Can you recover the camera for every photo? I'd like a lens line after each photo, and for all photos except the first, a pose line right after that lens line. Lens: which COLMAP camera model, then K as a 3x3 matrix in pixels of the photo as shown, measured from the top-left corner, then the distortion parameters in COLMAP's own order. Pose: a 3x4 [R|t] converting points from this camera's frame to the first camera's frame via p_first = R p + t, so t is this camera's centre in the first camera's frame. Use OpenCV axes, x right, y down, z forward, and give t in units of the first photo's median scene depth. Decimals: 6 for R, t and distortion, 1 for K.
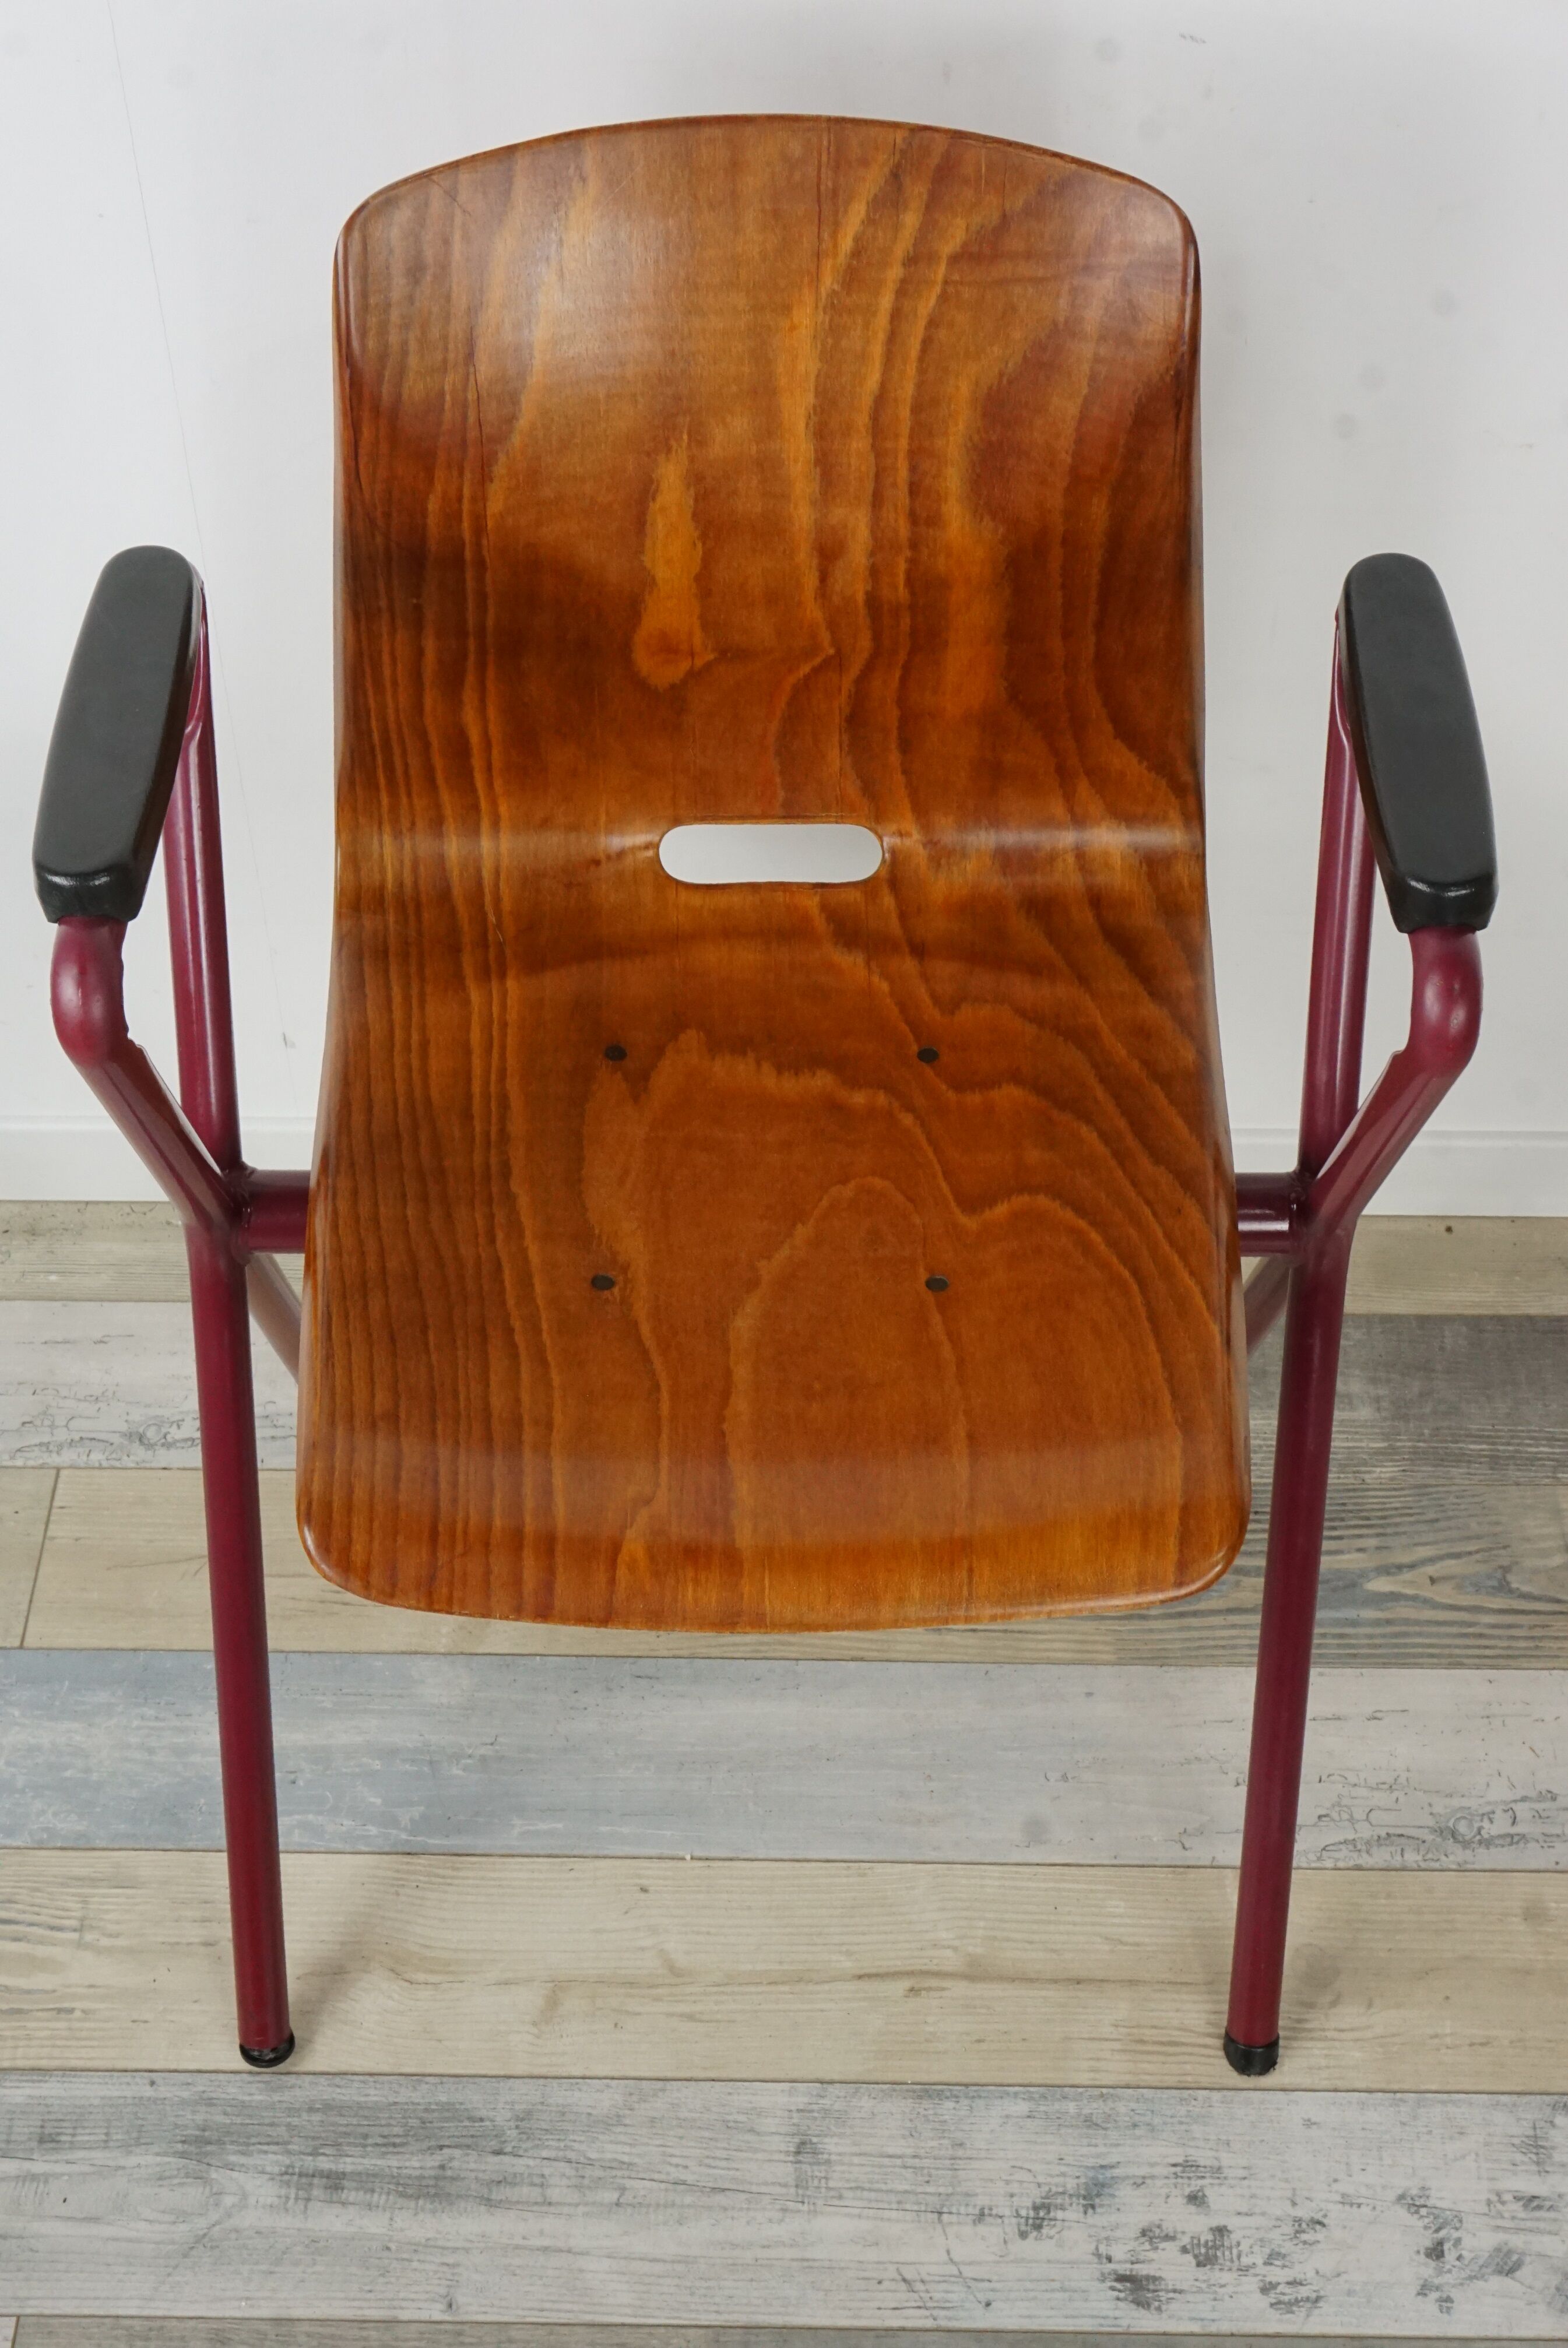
lens RADIAL K [[3309.3, 0, 784.0], [0, 3309.3, 1174.0], [0, 0, 1]] dist [0.012874, -0.006933]
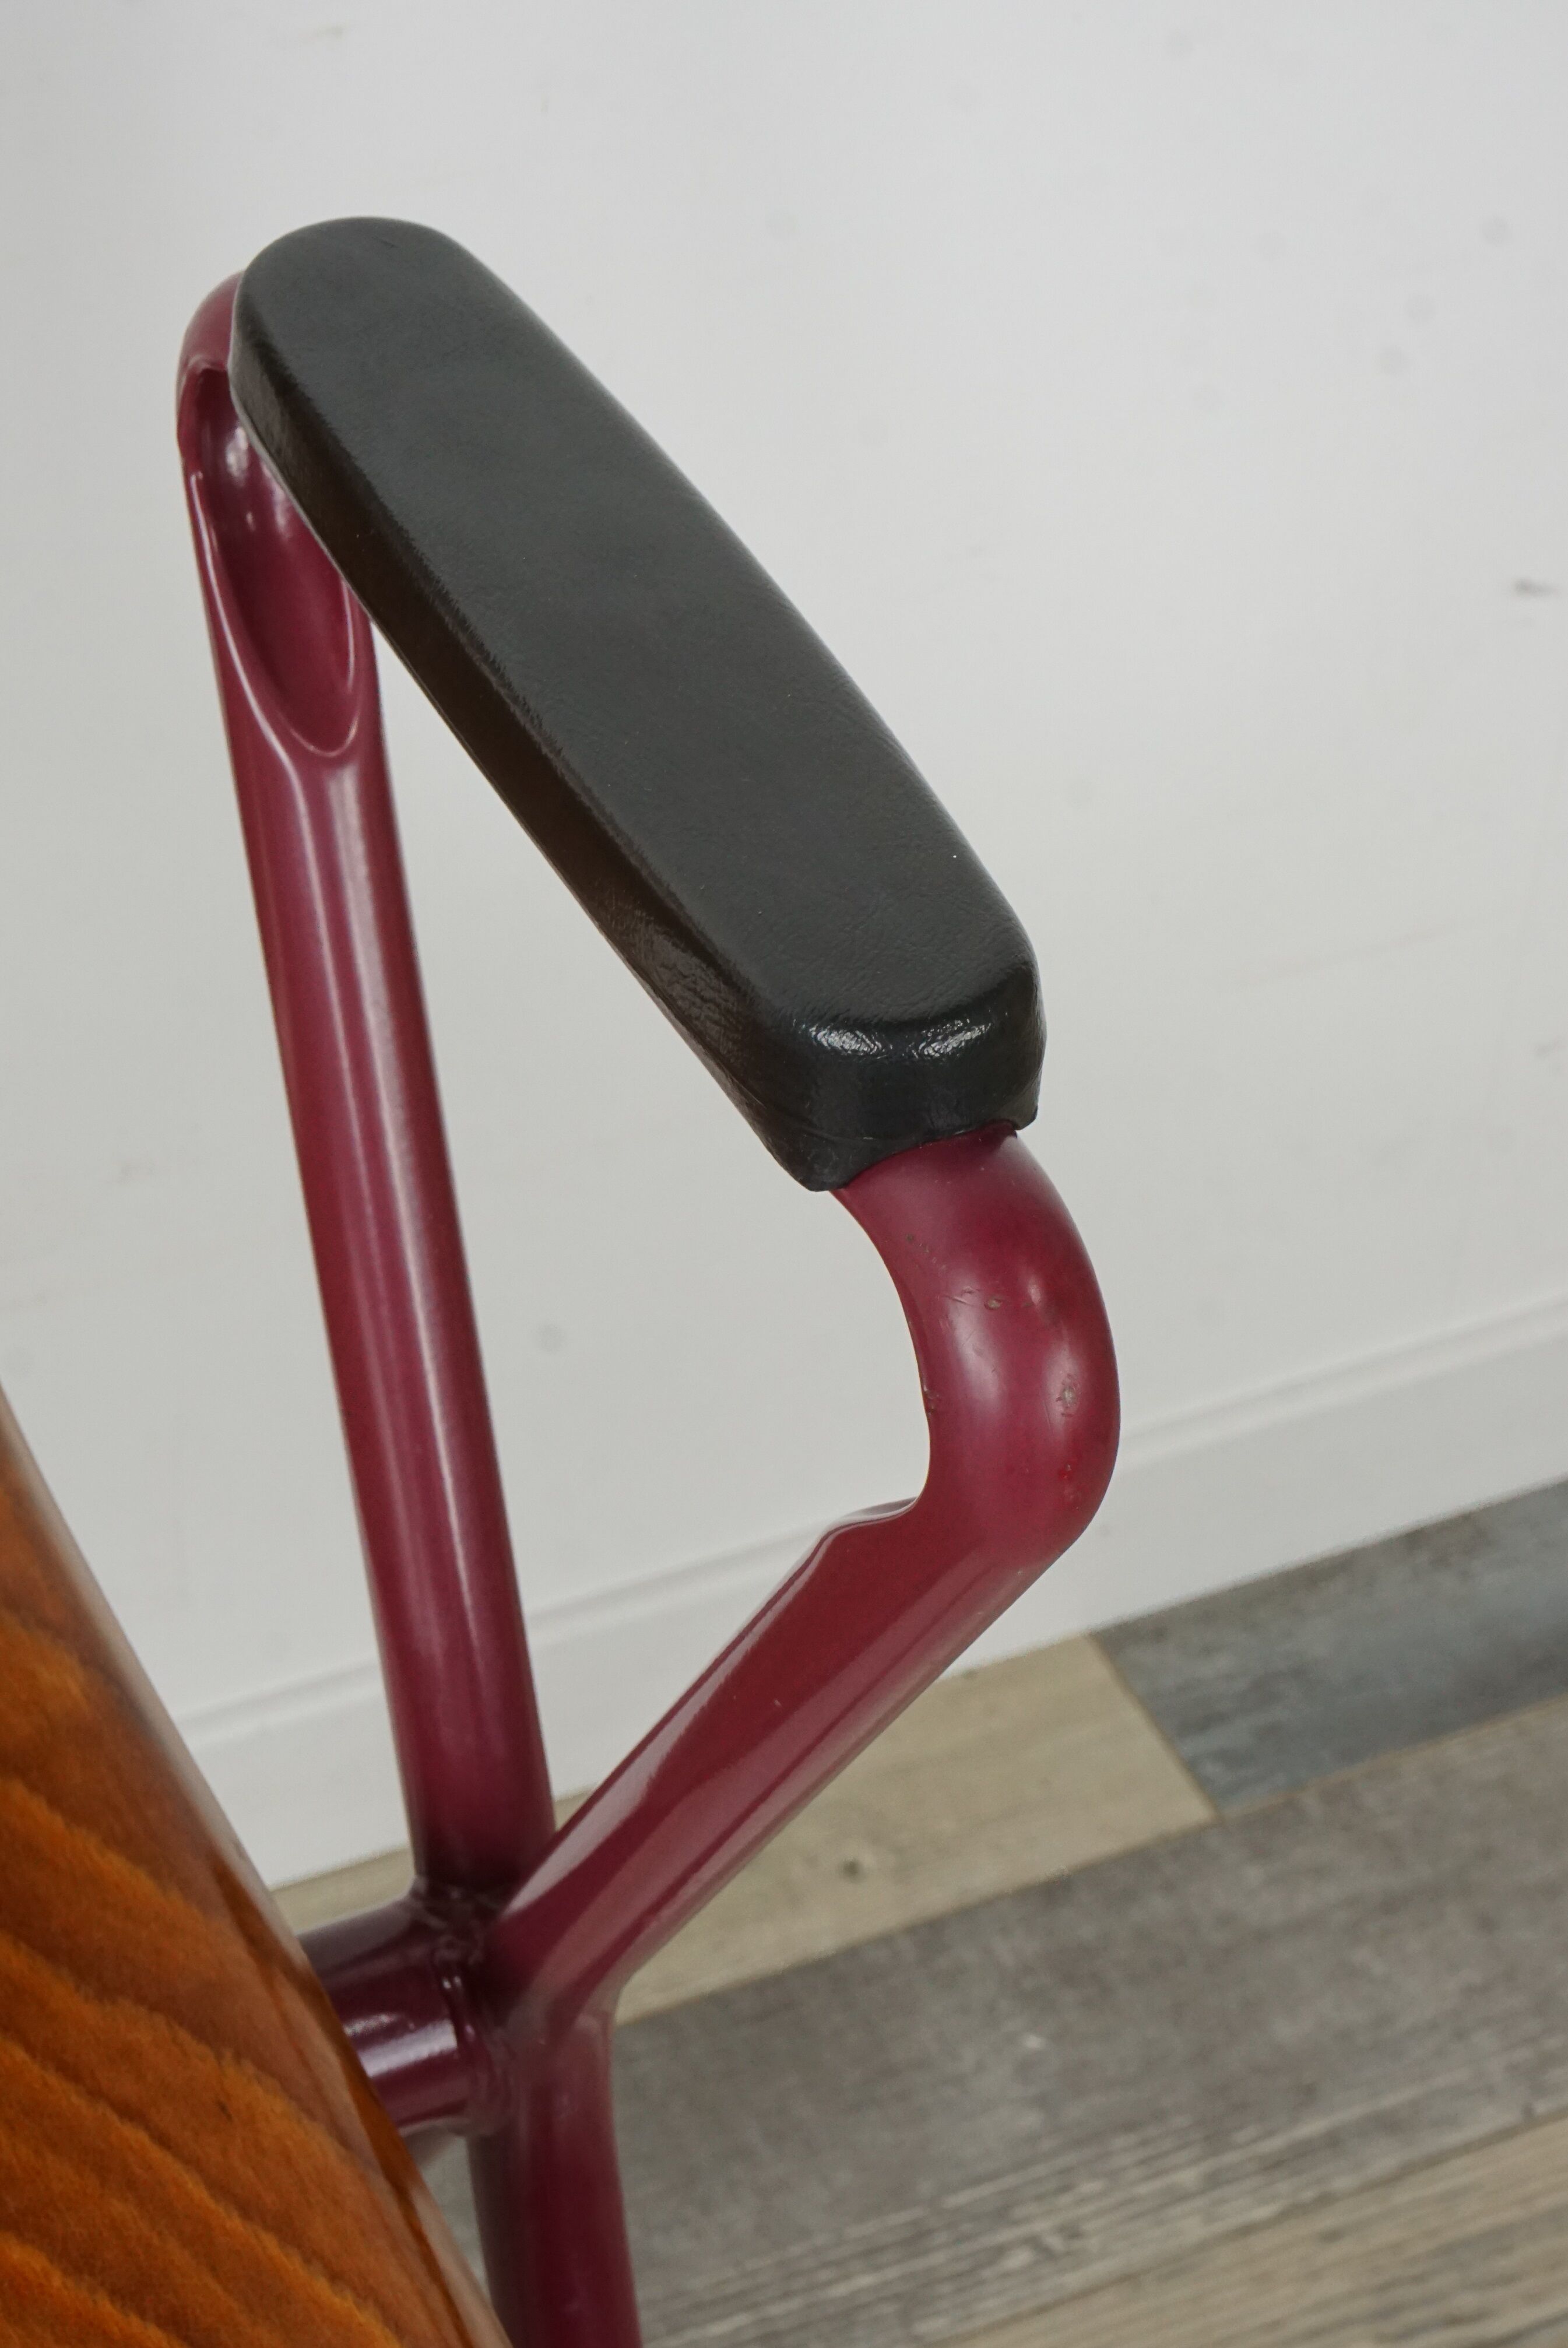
lens RADIAL K [[5610.5, 0, 784.0], [0, 5610.5, 1174.0], [0, 0, 1]] dist [0.056724, 0.337040]
pose [[0.892359, -0.256250, 0.371526, -0.027837], [0.289418, 0.956548, -0.035392, -0.046852], [-0.346314, 0.139109, 0.927748, 0.393360]]
